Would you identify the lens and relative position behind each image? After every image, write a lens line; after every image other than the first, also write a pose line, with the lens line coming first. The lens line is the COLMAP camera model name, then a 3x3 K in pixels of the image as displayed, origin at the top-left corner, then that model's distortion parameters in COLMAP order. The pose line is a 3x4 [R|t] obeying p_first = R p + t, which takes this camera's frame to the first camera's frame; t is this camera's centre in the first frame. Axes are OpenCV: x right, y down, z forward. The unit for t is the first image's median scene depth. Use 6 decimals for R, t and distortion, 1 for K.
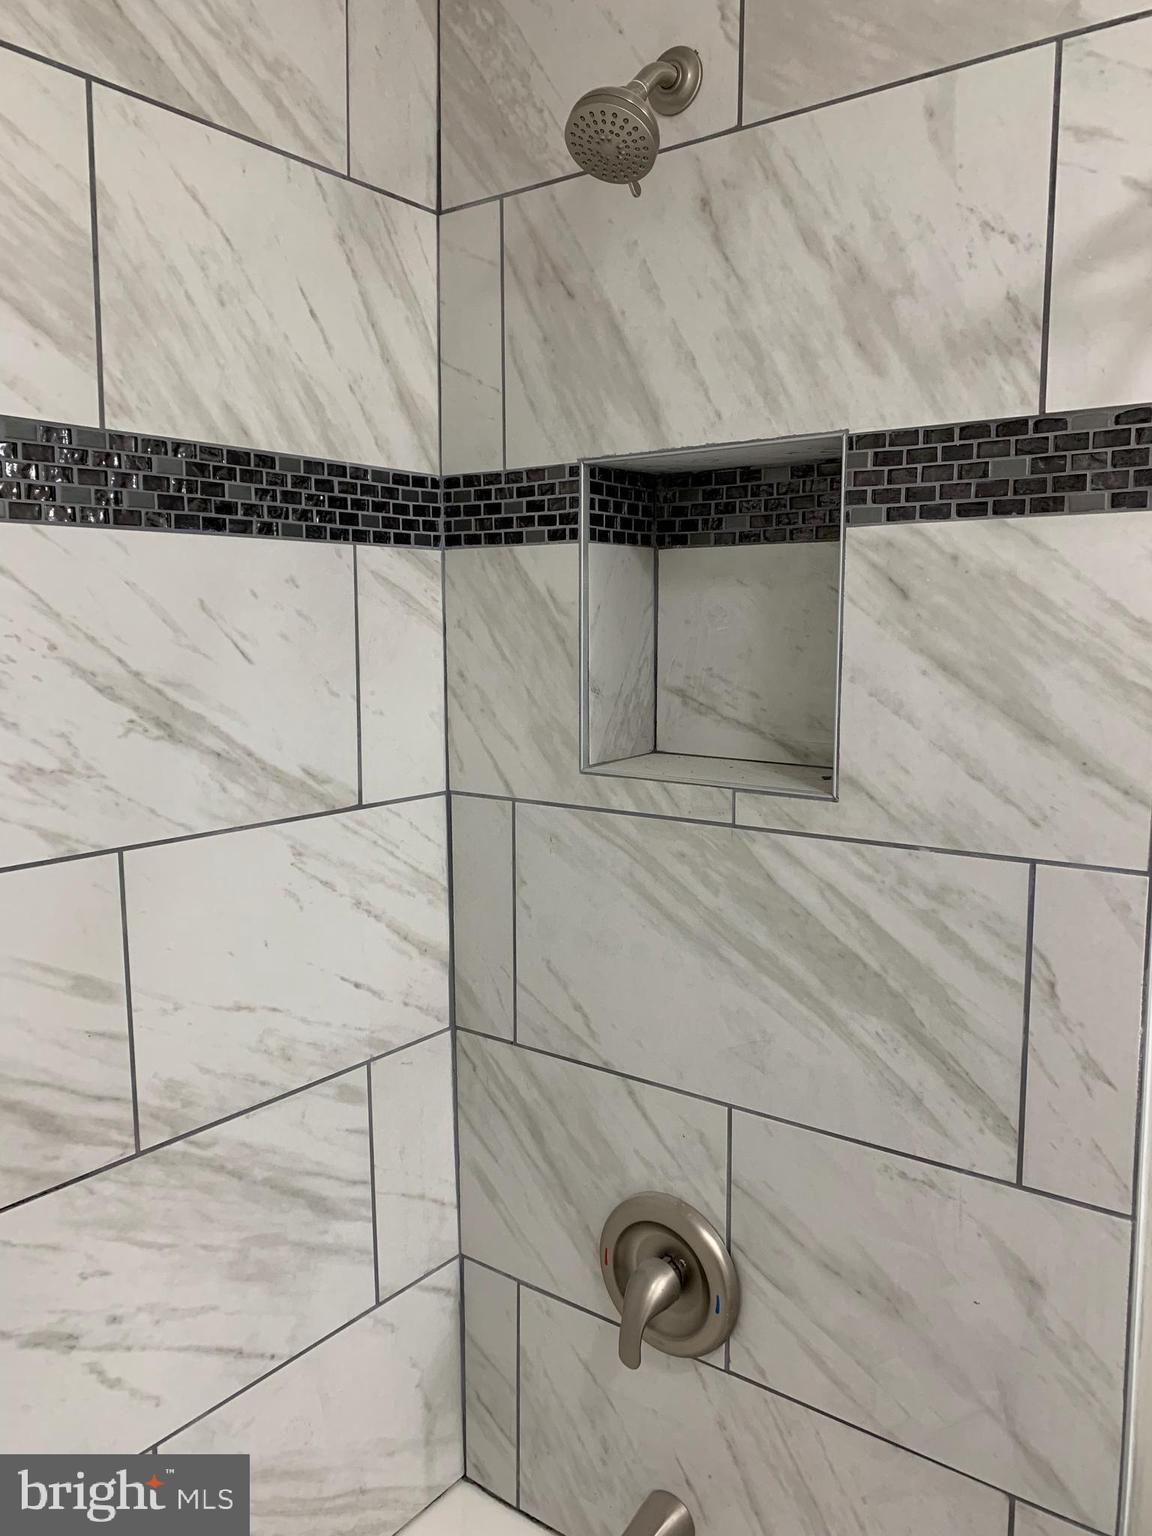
lens RADIAL K [[1185.7, 0, 576.0], [0, 1185.7, 768.0], [0, 0, 1]] dist [0.113685, -0.156972]
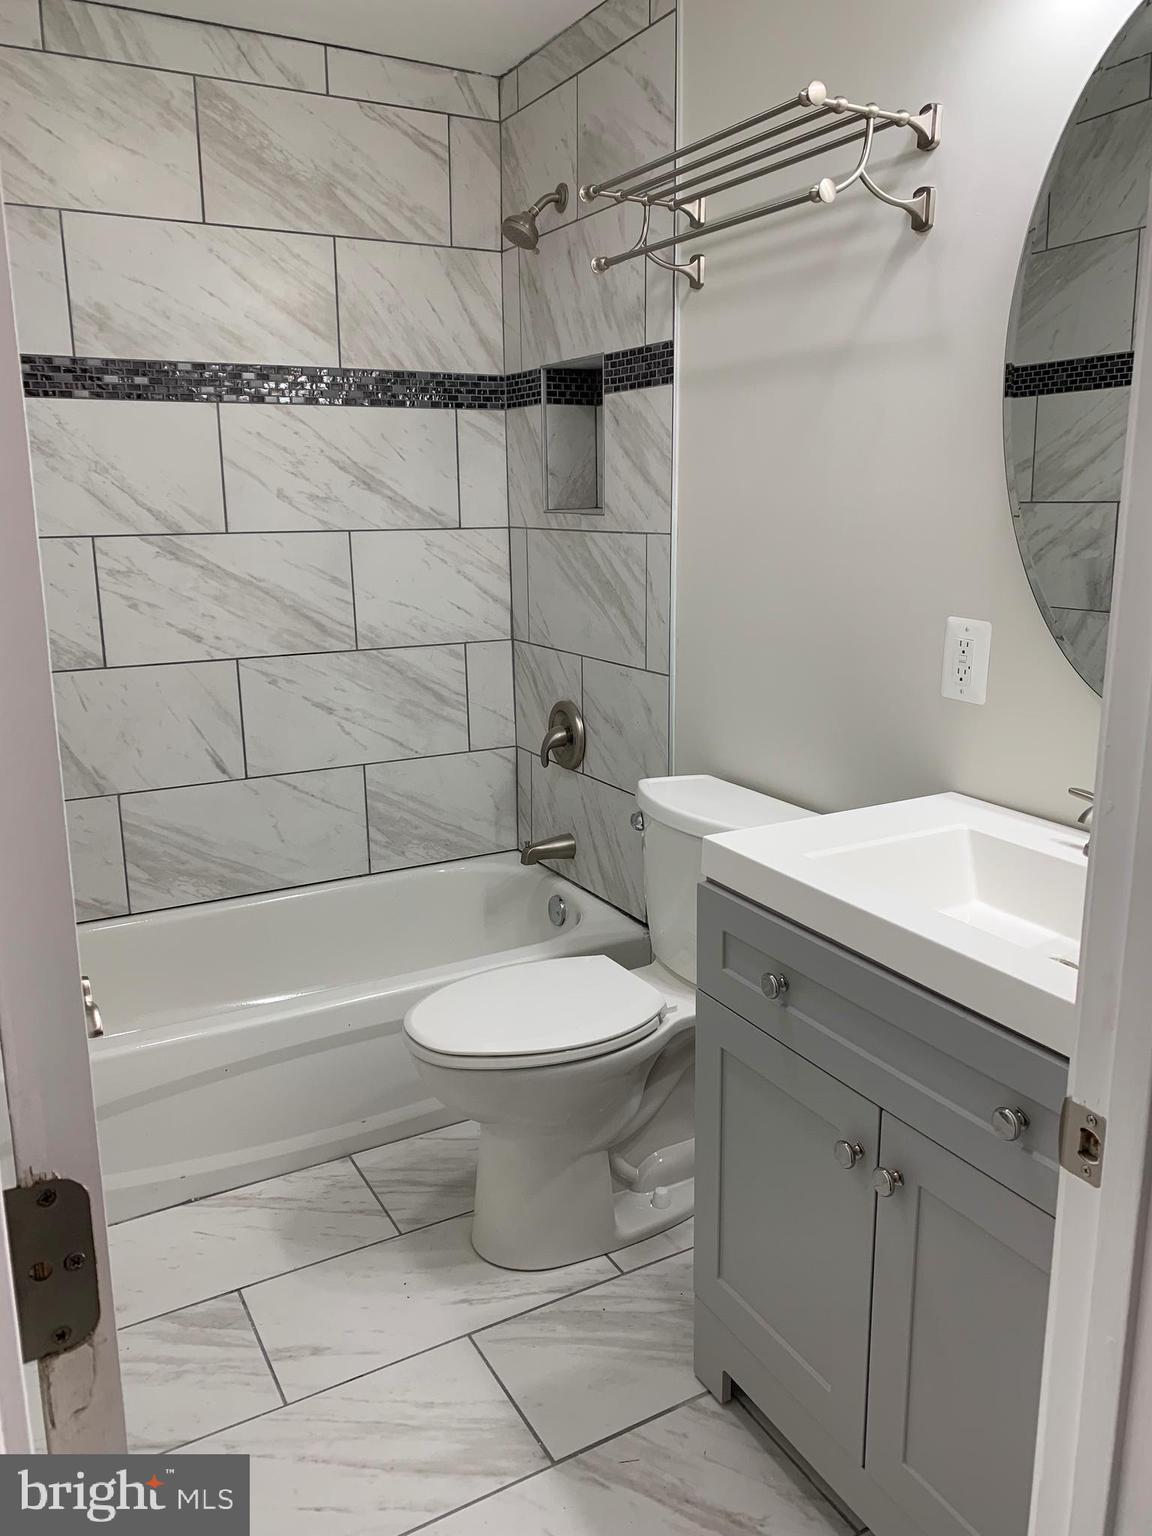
lens RADIAL K [[1185.7, 0, 576.0], [0, 1185.7, 768.0], [0, 0, 1]] dist [0.113685, -0.156972]
pose [[0.908257, 0.087702, -0.409117, 1.095664], [-0.044556, 0.992499, 0.113845, 0.240773], [0.416033, -0.085172, 0.905352, -1.120344]]
